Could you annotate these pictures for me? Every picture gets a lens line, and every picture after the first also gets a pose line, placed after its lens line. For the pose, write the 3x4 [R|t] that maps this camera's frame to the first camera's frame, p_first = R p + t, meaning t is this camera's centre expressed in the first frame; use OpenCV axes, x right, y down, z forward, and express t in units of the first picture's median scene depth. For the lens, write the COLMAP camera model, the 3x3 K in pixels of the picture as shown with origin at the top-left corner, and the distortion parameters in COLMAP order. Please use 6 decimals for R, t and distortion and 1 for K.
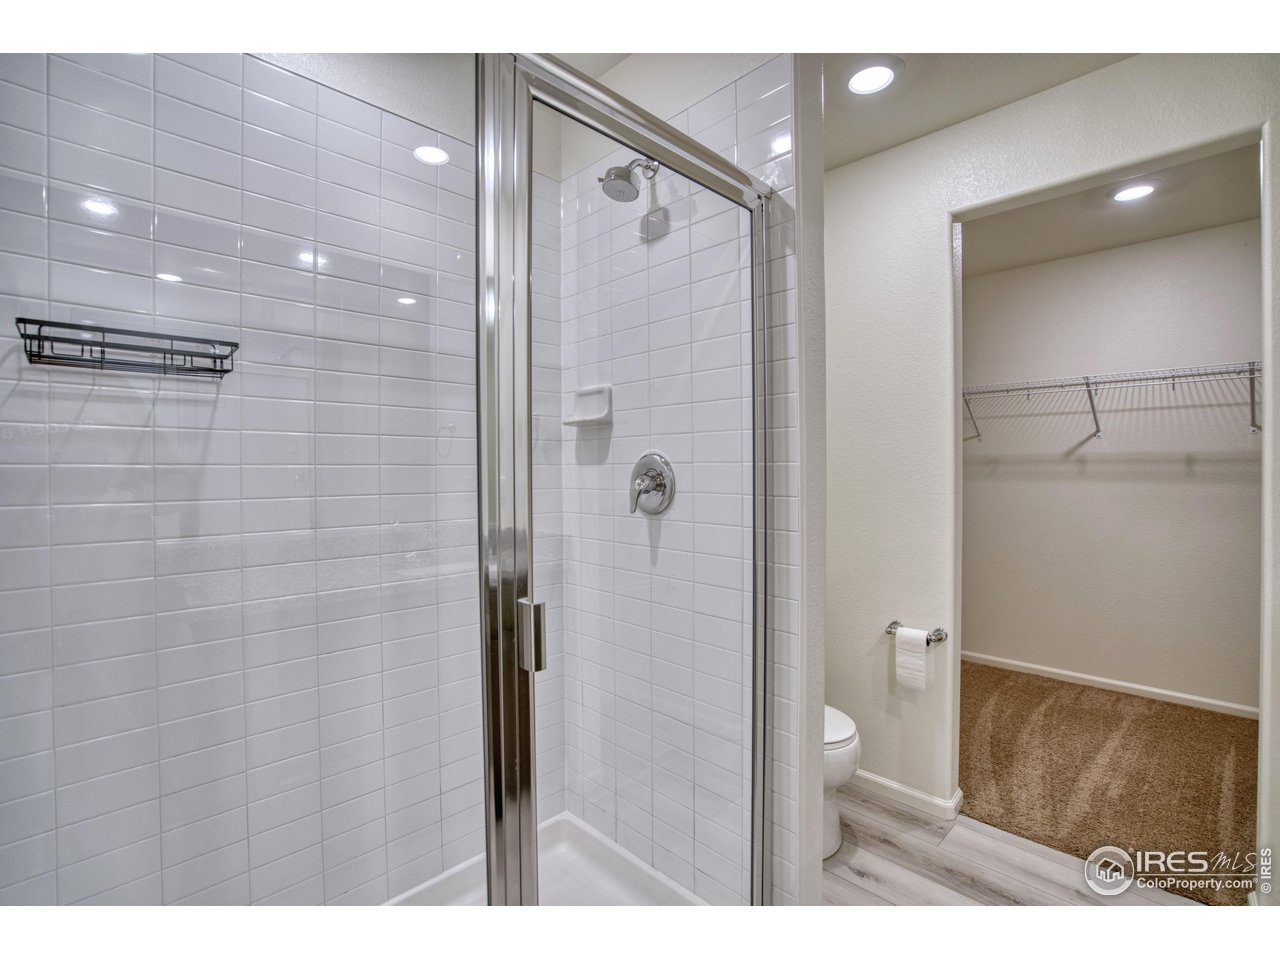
lens RADIAL K [[589.3, 0, 638.6], [0, 589.3, 482.4], [0, 0, 1]] dist [-0.020570, 0.005963]
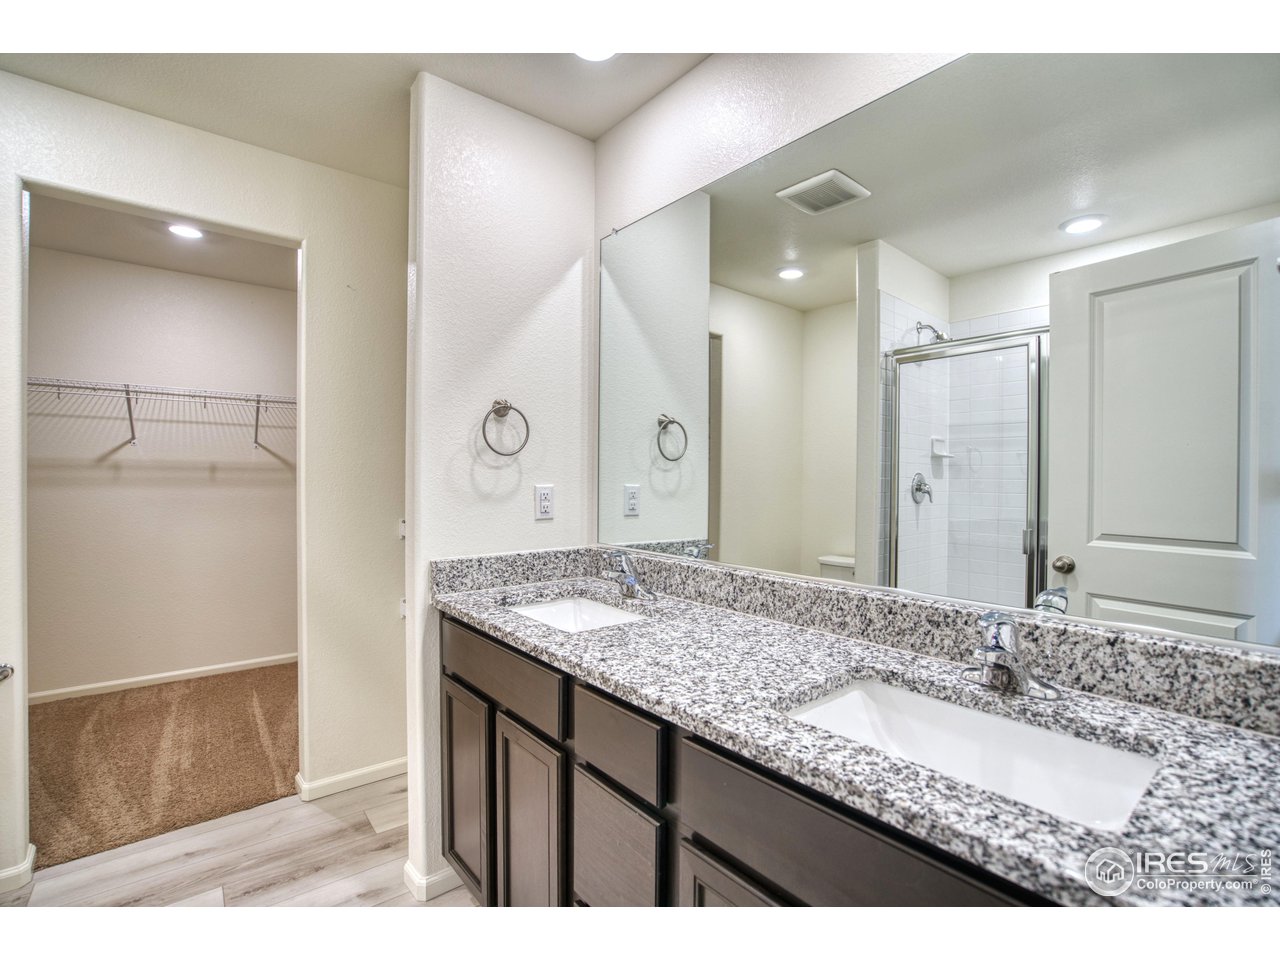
lens RADIAL K [[589.3, 0, 639.5], [0, 589.3, 482.5], [0, 0, 1]] dist [-0.020570, 0.005963]
pose [[0.101977, -0.005573, 0.994771, -0.155045], [0.017115, 0.999846, 0.003847, 0.001712], [-0.994640, 0.016633, 0.102057, 0.006825]]
